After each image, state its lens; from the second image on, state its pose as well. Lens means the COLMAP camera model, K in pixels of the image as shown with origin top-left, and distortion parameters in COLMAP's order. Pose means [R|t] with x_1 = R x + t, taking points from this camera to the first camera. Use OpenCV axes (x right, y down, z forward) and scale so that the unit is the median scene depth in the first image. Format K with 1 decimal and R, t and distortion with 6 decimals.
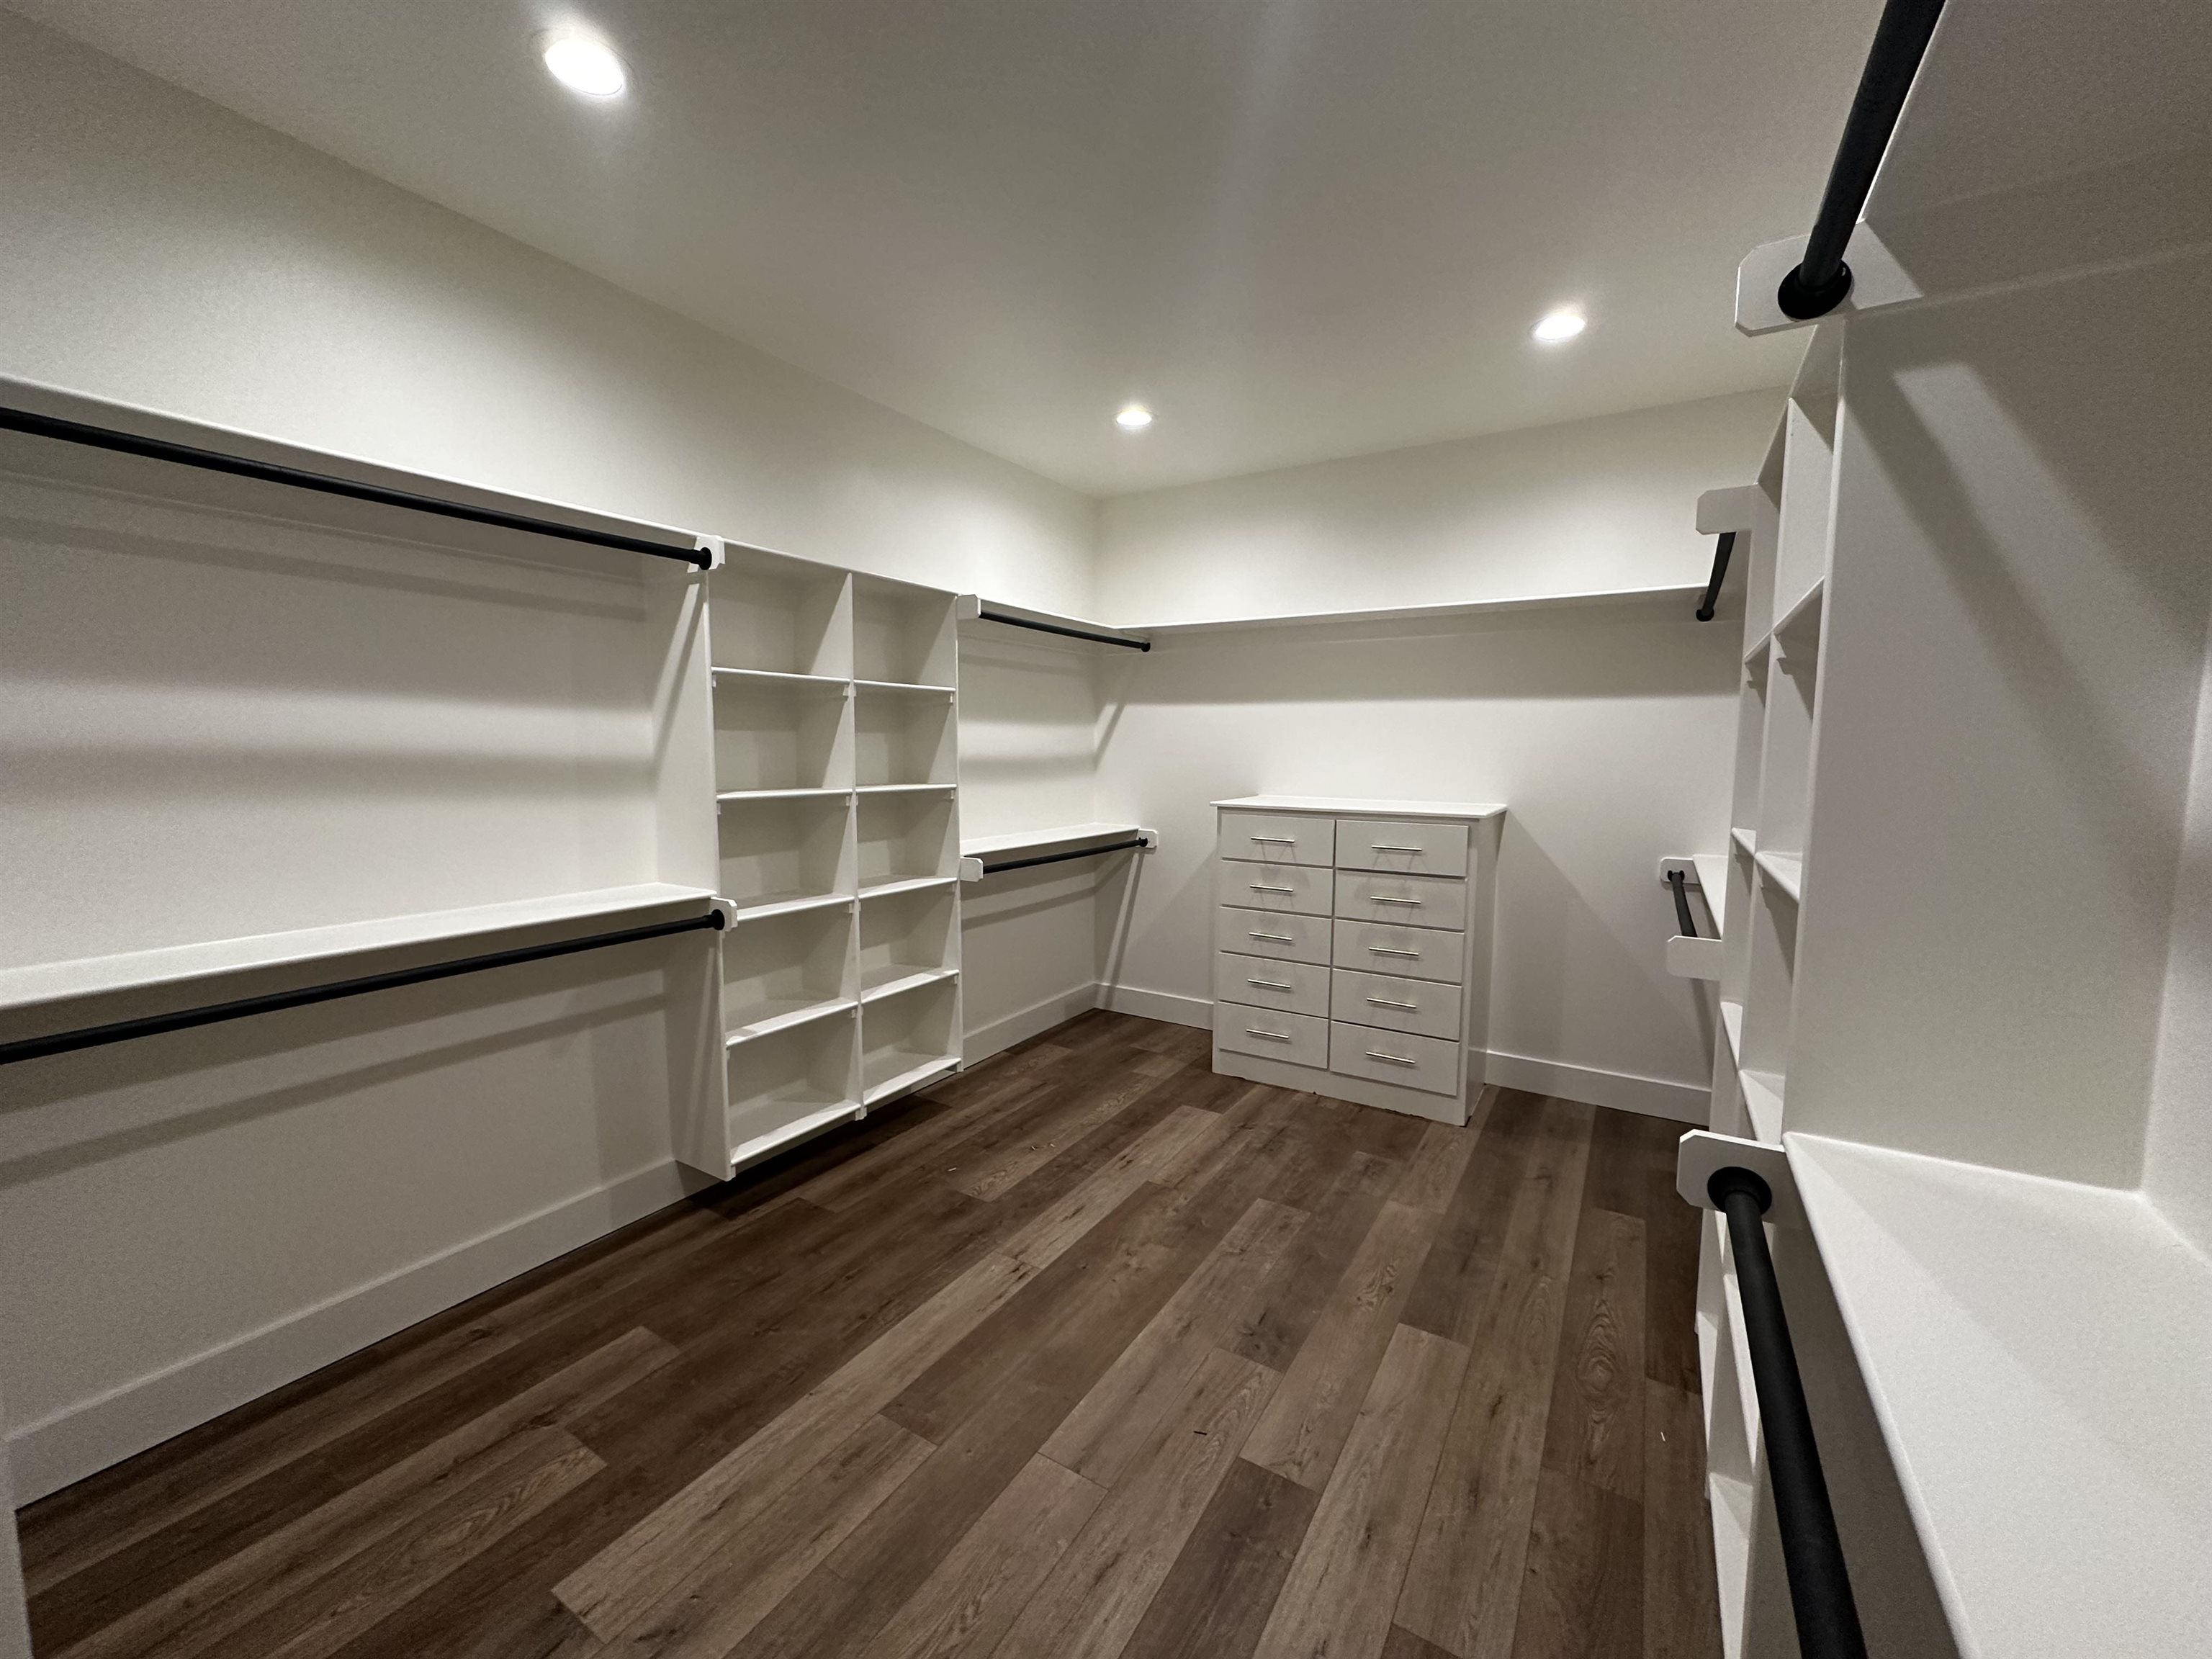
lens RADIAL K [[873.9, 0, 1111.3], [0, 873.9, 822.2], [0, 0, 1]] dist [-0.002150, 0.000368]
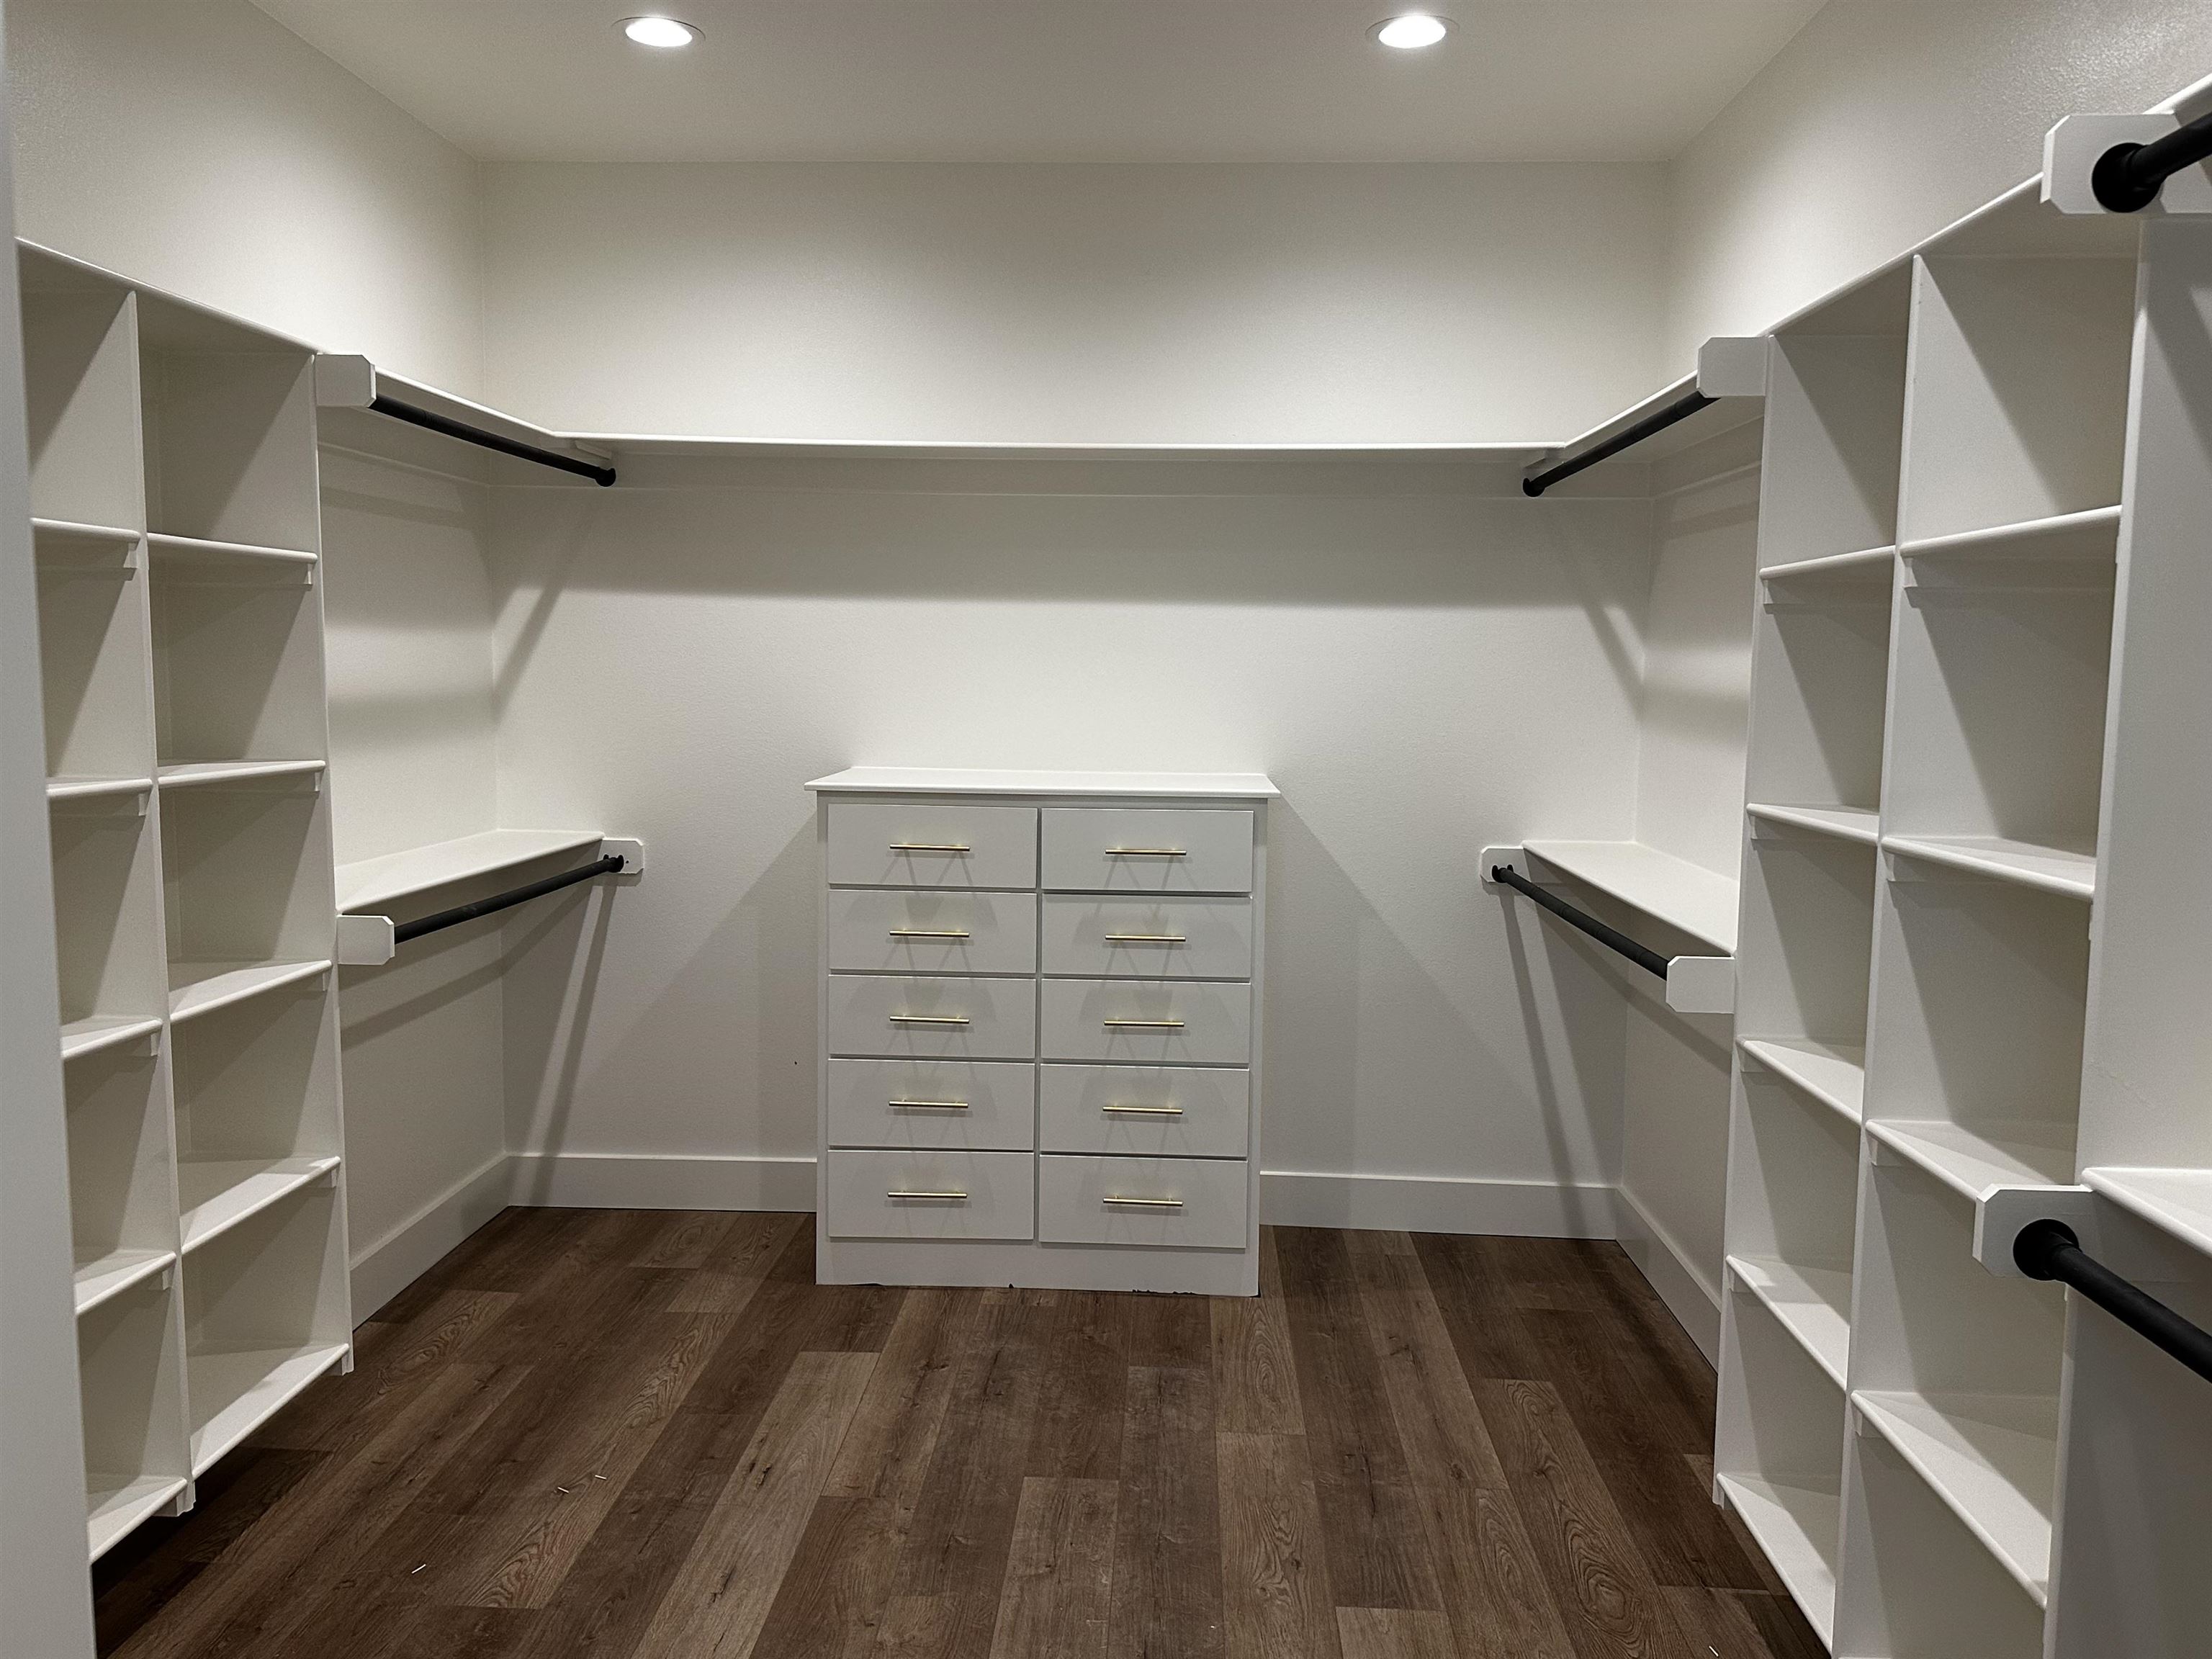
lens RADIAL K [[1685.0, 0, 1103.2], [0, 1685.0, 819.3], [0, 0, 1]] dist [0.067492, -0.070987]
pose [[0.877650, -0.038930, 0.477719, -0.247691], [0.034975, 0.999241, 0.017175, -0.012900], [-0.478025, 0.001634, 0.878345, 0.000957]]
